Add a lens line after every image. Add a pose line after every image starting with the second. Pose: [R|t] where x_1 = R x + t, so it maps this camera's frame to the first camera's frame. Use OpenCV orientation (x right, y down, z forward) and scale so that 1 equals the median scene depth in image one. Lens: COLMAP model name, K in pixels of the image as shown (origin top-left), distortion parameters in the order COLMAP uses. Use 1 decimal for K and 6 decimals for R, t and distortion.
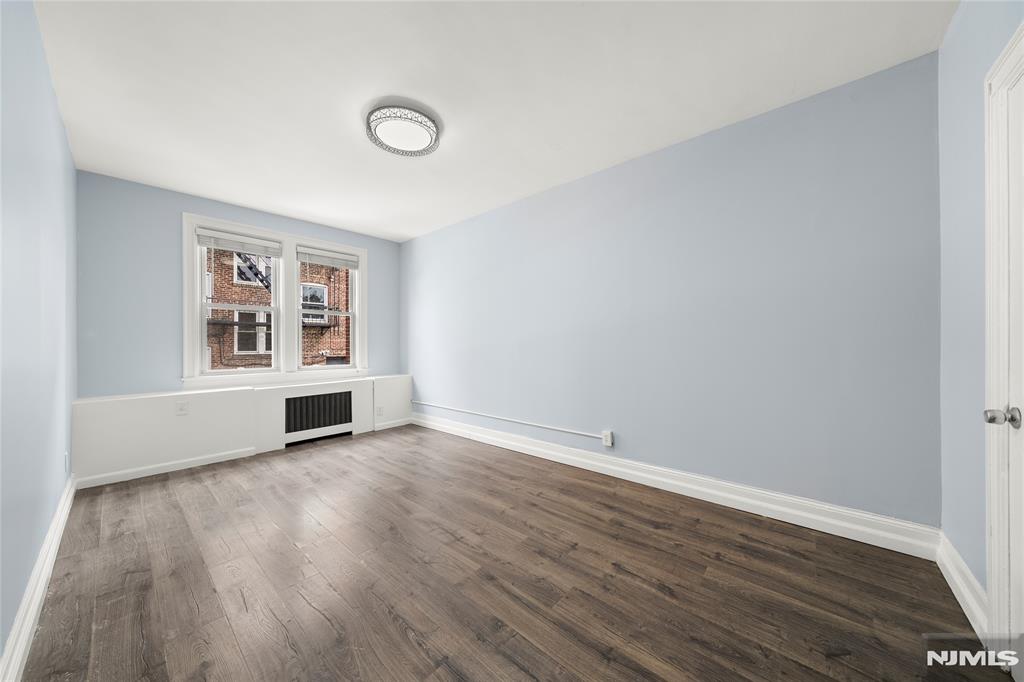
lens RADIAL K [[351.8, 0, 510.5], [0, 351.8, 345.3], [0, 0, 1]] dist [-0.003202, 0.000469]
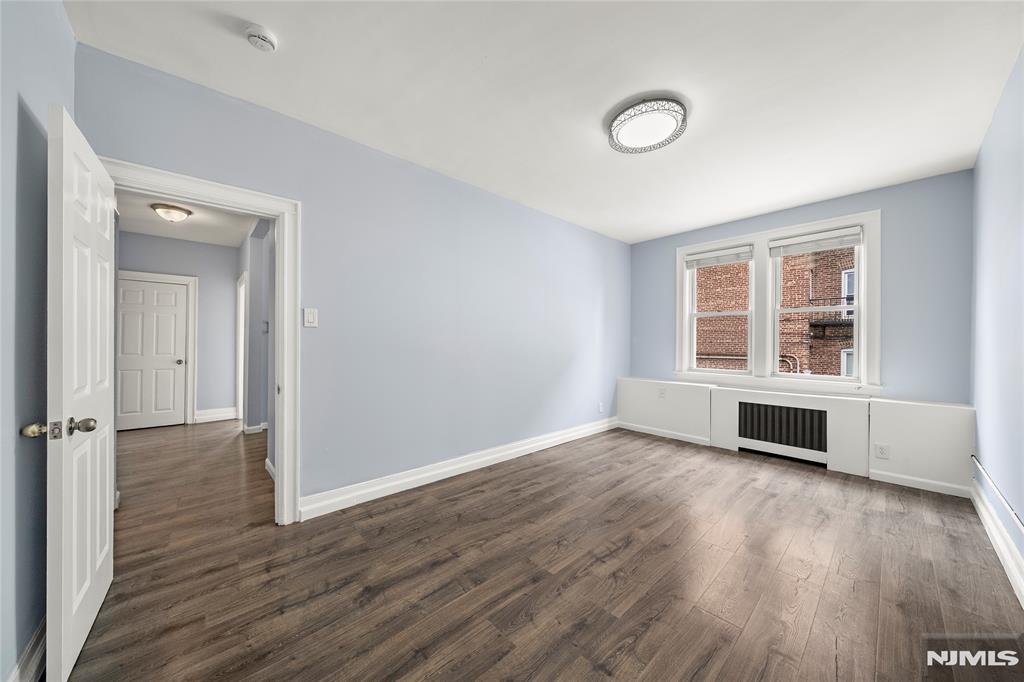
lens RADIAL K [[351.8, 0, 506.4], [0, 351.8, 341.8], [0, 0, 1]] dist [-0.003202, 0.000469]
pose [[-0.121447, -0.001261, -0.992597, 0.555685], [-0.013324, 0.999911, 0.000360, -0.013880], [0.992509, 0.013269, -0.121453, 0.595381]]
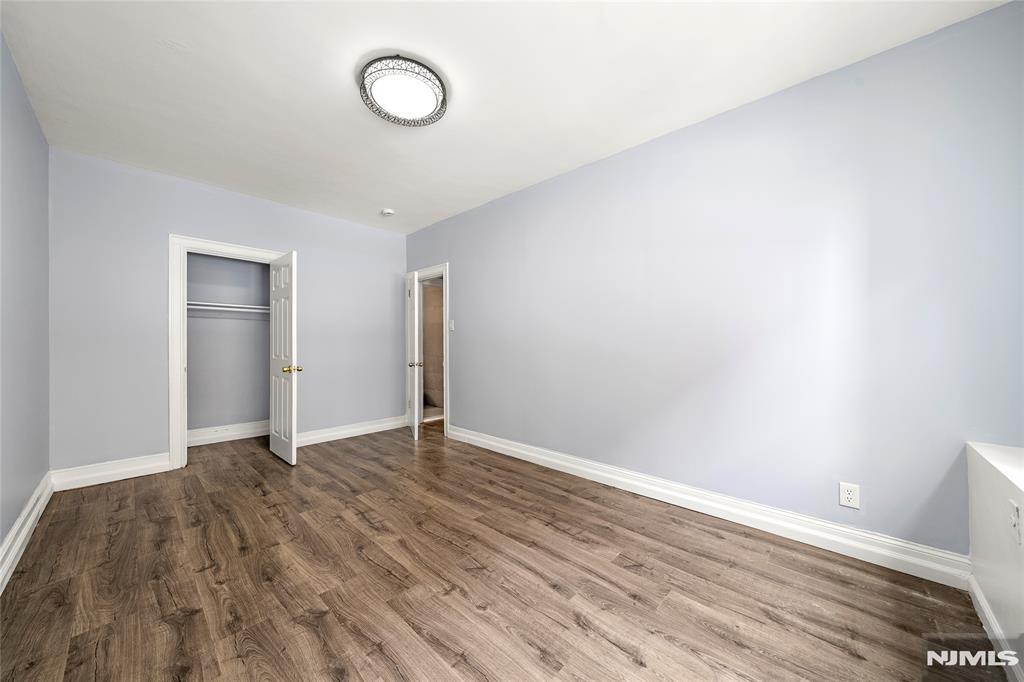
lens RADIAL K [[351.8, 0, 507.2], [0, 351.8, 347.0], [0, 0, 1]] dist [-0.003202, 0.000469]
pose [[-0.999379, 0.007772, 0.034371, -0.462002], [0.008726, 0.999579, 0.027686, -0.012093], [-0.034141, 0.027969, -0.999026, 1.461418]]
